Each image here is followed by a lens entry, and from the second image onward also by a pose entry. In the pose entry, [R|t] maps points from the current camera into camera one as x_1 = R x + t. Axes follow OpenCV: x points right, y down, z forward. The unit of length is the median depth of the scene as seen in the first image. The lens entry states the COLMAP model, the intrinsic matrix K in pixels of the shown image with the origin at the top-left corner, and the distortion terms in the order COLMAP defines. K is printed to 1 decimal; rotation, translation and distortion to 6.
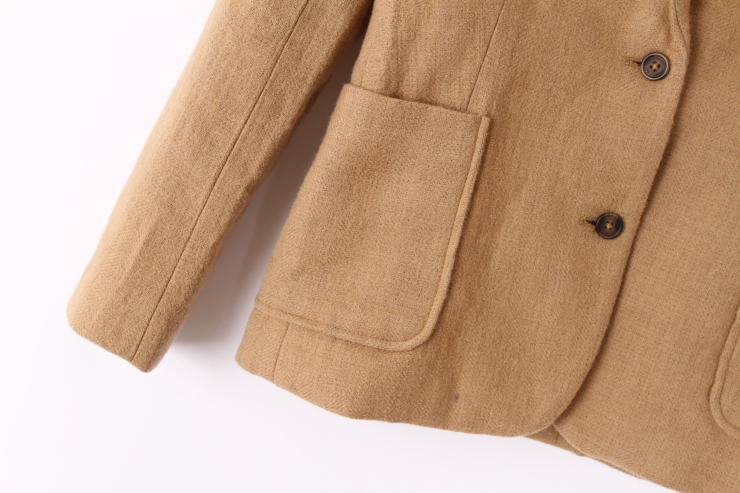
lens RADIAL K [[791.9, 0, 370.0], [0, 791.9, 246.5], [0, 0, 1]] dist [-0.129489, 0.004035]
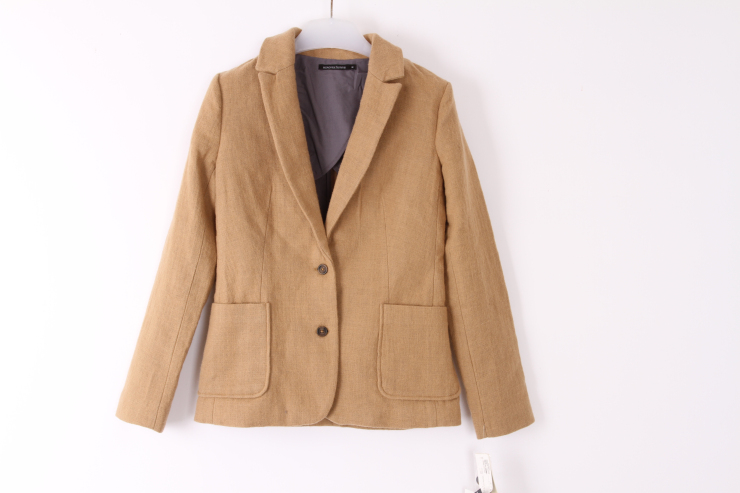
lens RADIAL K [[791.9, 0, 370.0], [0, 791.9, 246.5], [0, 0, 1]] dist [-0.129489, 0.004035]
pose [[0.971151, -0.233938, 0.046240, 0.398002], [0.238429, 0.955899, -0.171488, 0.192464], [-0.004083, 0.177565, 0.984101, -1.653902]]
